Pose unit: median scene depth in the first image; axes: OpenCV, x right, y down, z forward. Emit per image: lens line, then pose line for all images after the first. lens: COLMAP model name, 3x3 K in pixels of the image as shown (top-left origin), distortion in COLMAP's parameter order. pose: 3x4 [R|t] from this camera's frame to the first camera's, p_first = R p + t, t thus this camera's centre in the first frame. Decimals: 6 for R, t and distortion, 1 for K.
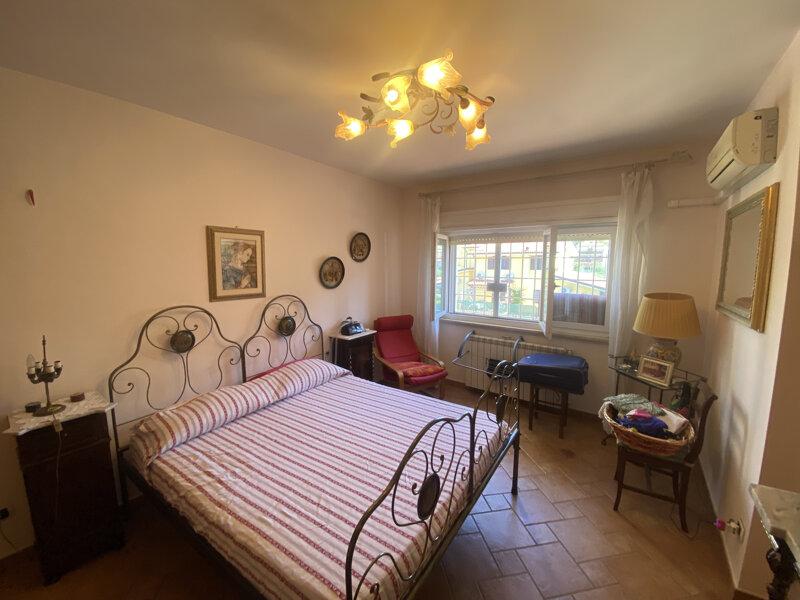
lens RADIAL K [[330.5, 0, 401.7], [0, 330.5, 298.3], [0, 0, 1]] dist [0.016883, -0.018049]
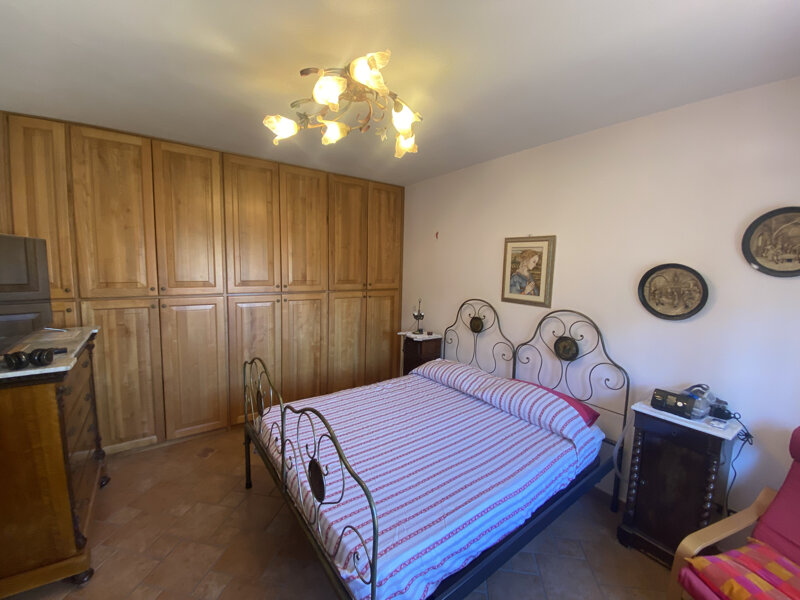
lens RADIAL K [[330.5, 0, 401.7], [0, 330.5, 298.3], [0, 0, 1]] dist [0.016883, -0.018049]
pose [[-0.341072, 0.072375, -0.937247, 0.620793], [-0.142854, 0.981461, 0.127775, -0.094324], [0.929119, 0.177470, -0.324410, 0.977189]]
